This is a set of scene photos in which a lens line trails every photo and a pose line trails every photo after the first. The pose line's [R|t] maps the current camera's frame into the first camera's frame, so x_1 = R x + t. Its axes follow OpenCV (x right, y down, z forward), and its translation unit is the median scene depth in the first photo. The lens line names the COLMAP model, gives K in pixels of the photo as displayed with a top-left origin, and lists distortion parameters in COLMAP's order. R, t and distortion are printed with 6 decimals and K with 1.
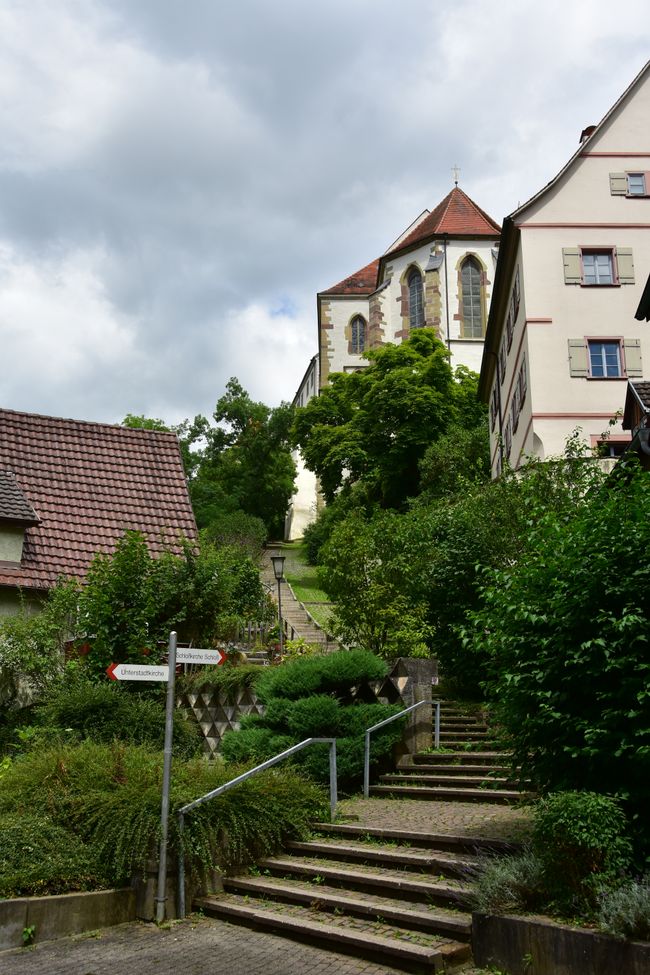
lens RADIAL K [[964.7, 0, 325.0], [0, 964.7, 487.5], [0, 0, 1]] dist [0.006543, 0.011140]
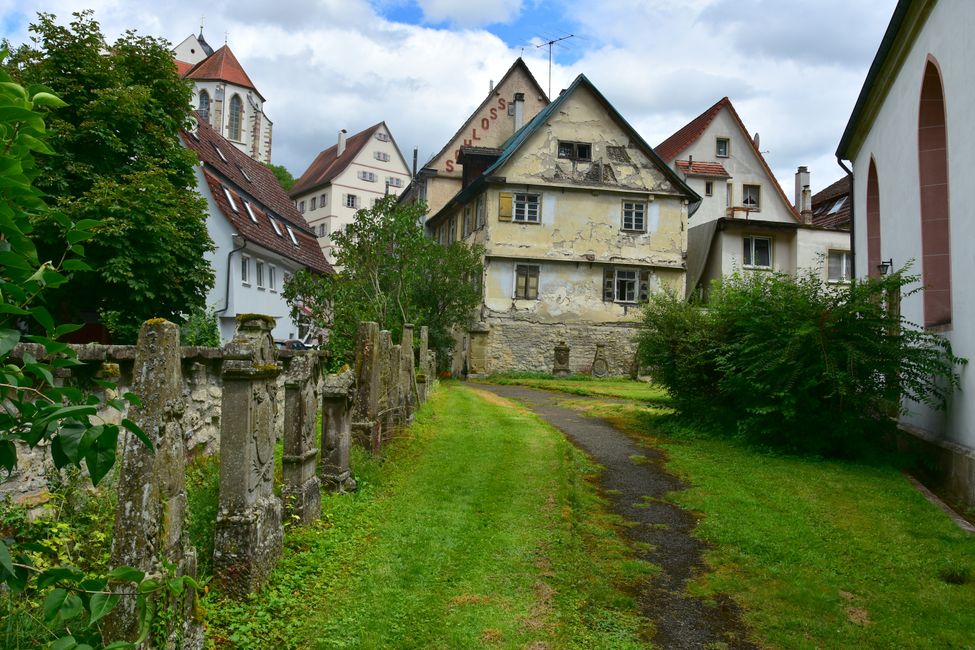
lens RADIAL K [[765.5, 0, 487.5], [0, 765.5, 325.0], [0, 0, 1]] dist [-0.005010, -0.002075]
pose [[0.737659, 0.058370, 0.672645, -0.551332], [-0.208440, 0.967279, 0.144649, -0.137660], [-0.642193, -0.246908, 0.725689, -0.628288]]
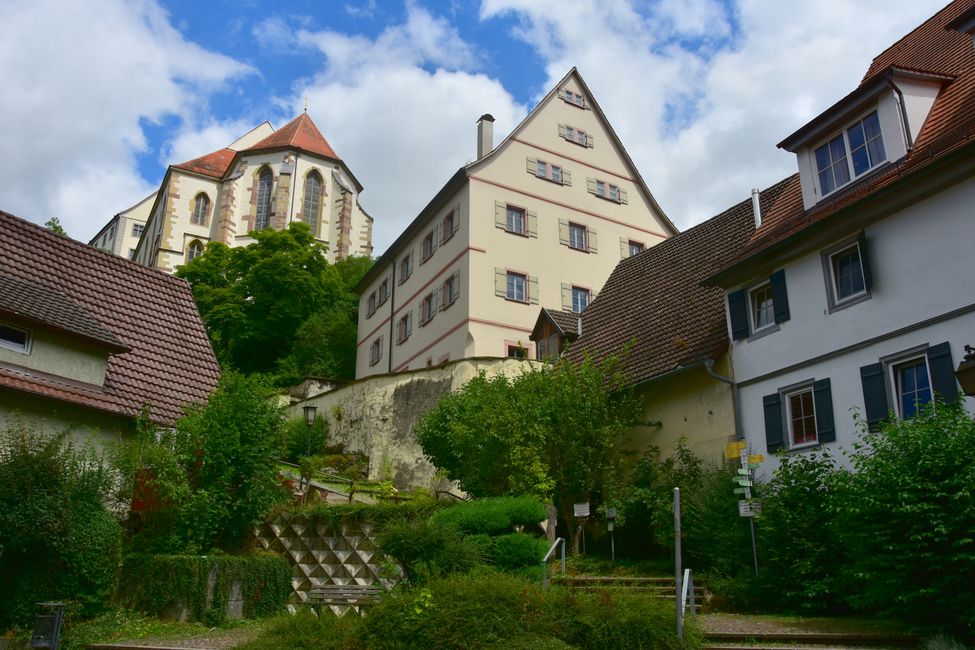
lens RADIAL K [[765.5, 0, 487.5], [0, 765.5, 325.0], [0, 0, 1]] dist [-0.005010, -0.002075]
pose [[0.844211, 0.162977, 0.510633, -0.153112], [-0.140237, 0.986629, -0.083051, 0.009254], [-0.517341, -0.001497, 0.855778, 0.042389]]
